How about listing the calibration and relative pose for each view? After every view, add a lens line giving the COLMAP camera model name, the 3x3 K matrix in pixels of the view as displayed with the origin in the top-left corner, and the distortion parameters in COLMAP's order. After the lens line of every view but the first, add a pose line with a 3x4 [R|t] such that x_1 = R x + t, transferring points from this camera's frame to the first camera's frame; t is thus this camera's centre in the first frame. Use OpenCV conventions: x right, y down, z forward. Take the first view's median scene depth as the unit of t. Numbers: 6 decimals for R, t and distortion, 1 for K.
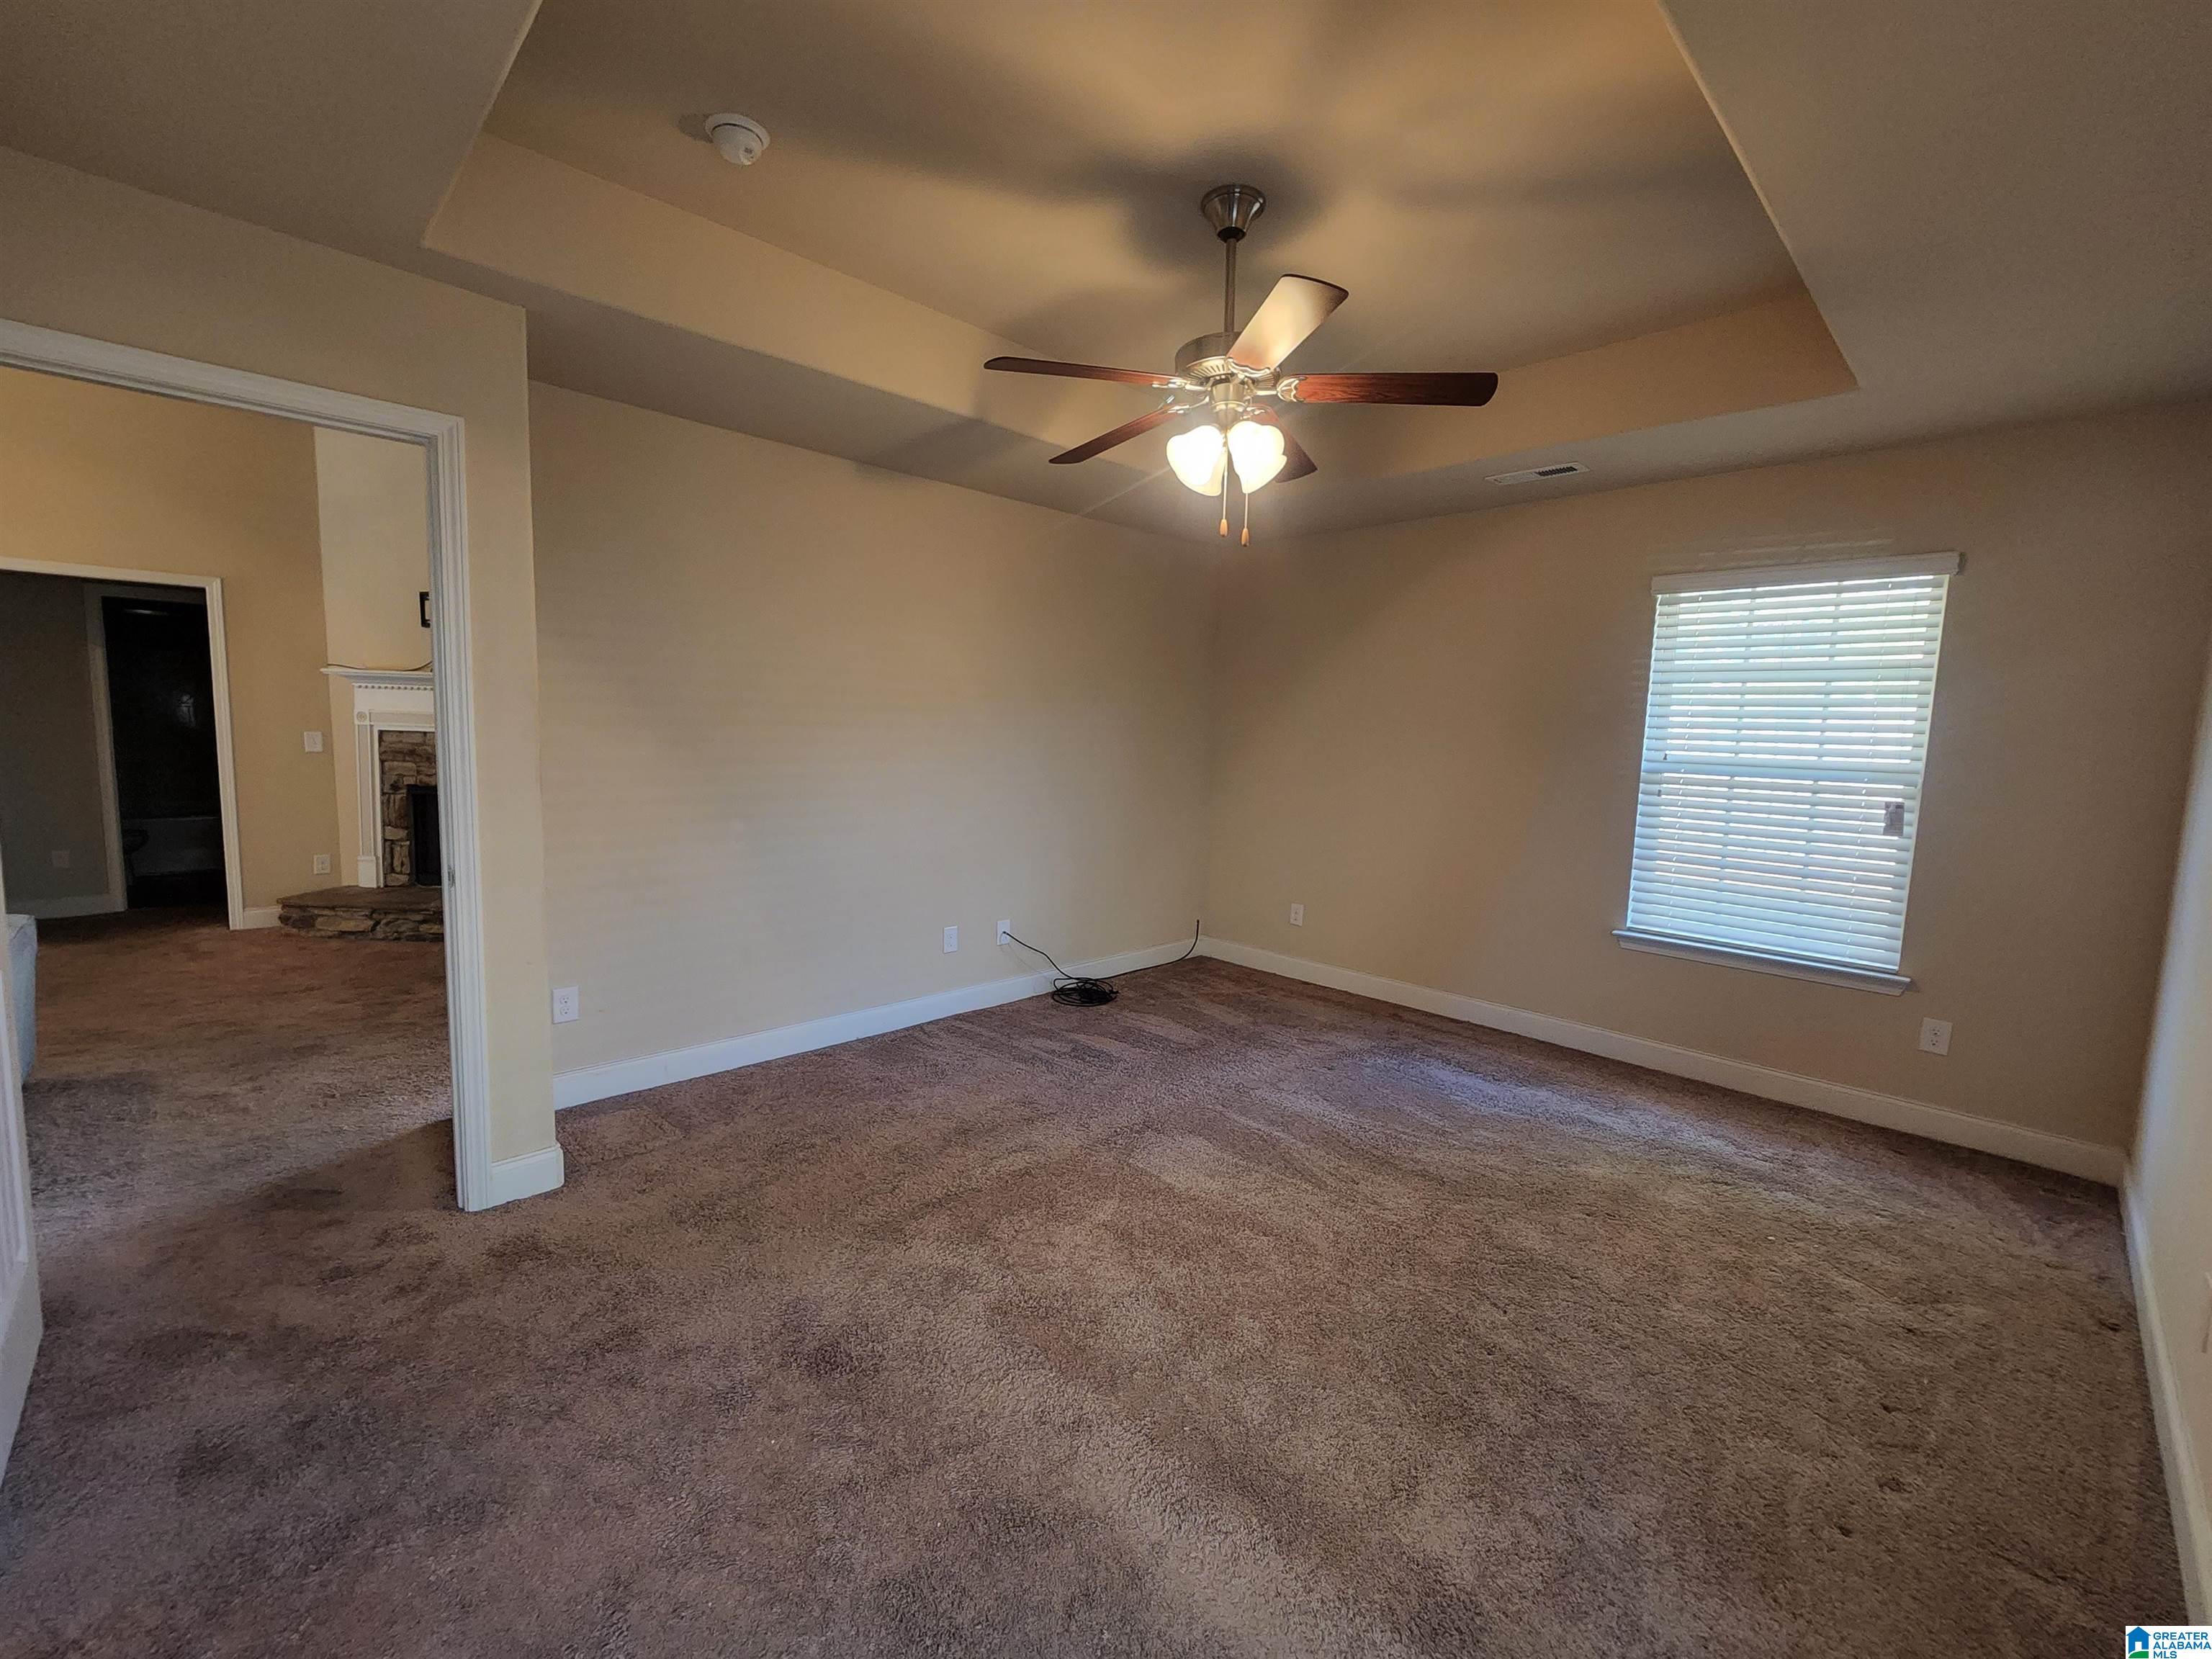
lens RADIAL K [[915.1, 0, 1101.6], [0, 915.1, 822.0], [0, 0, 1]] dist [-0.005957, -0.000204]
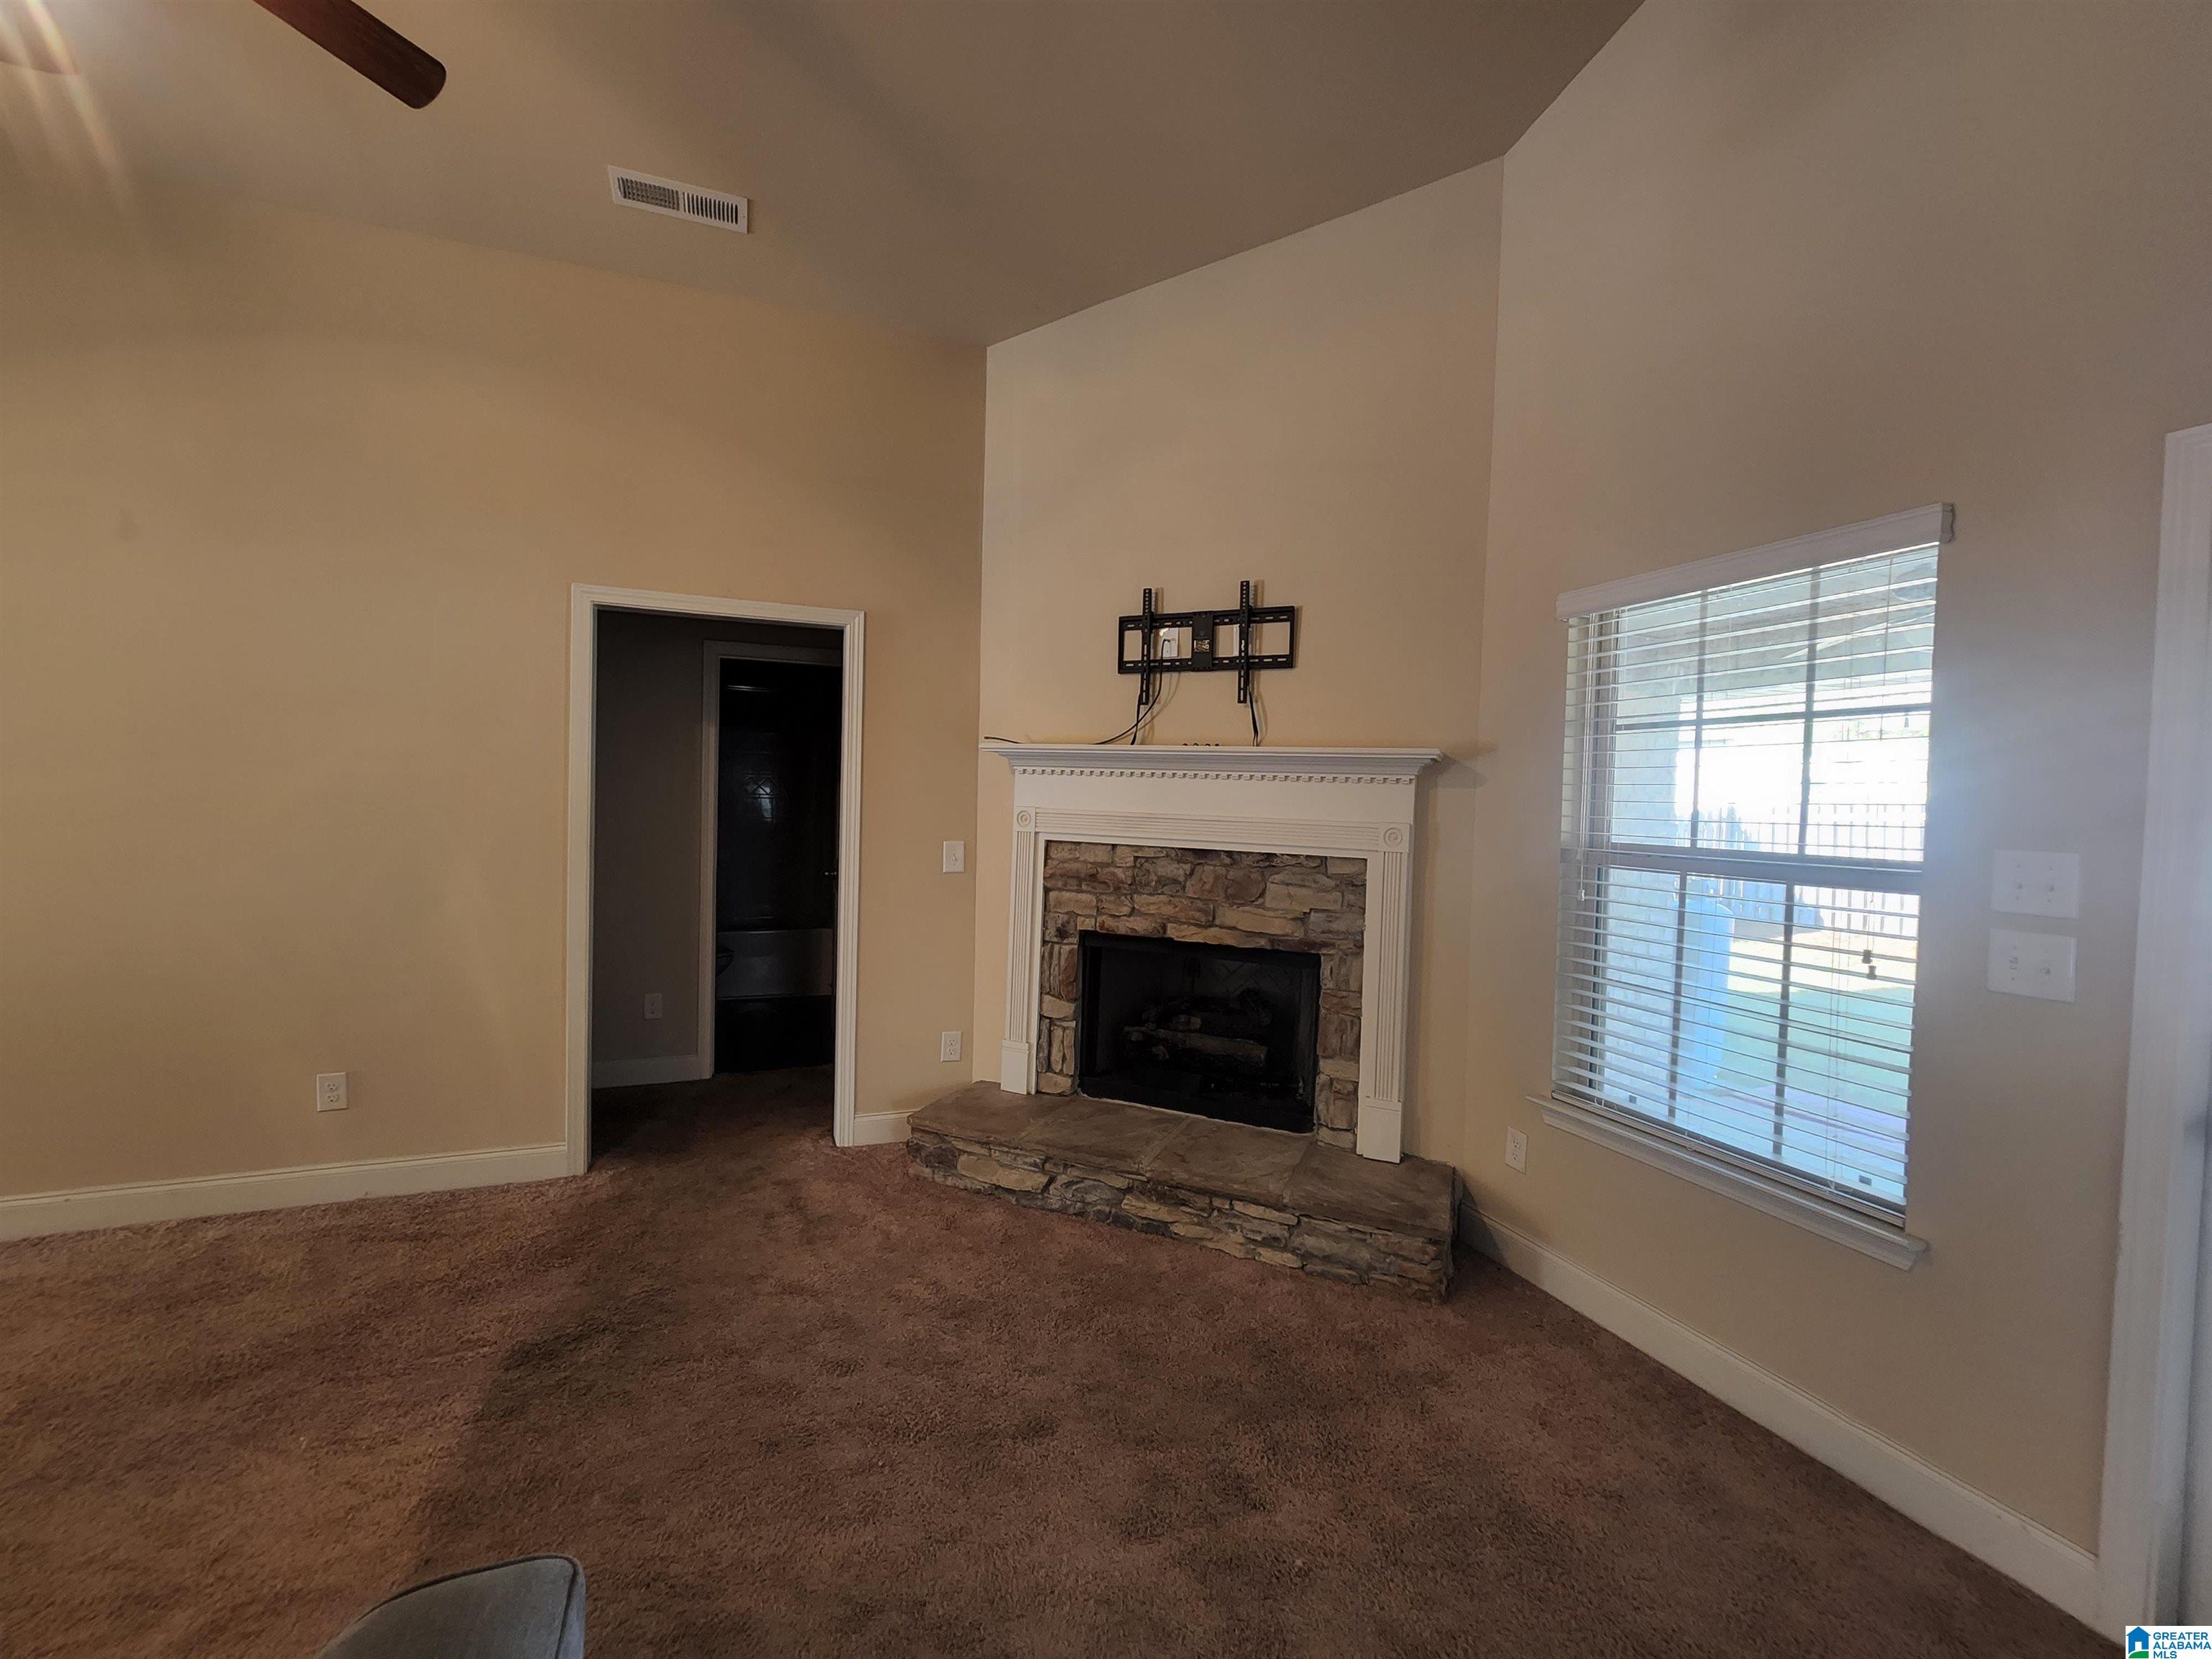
lens RADIAL K [[915.1, 0, 1112.3], [0, 915.1, 831.3], [0, 0, 1]] dist [-0.005957, -0.000204]
pose [[0.921860, 0.010423, -0.387383, -0.506404], [-0.045194, 0.995708, -0.080760, -0.058355], [0.384879, 0.091957, 0.918375, 0.439733]]
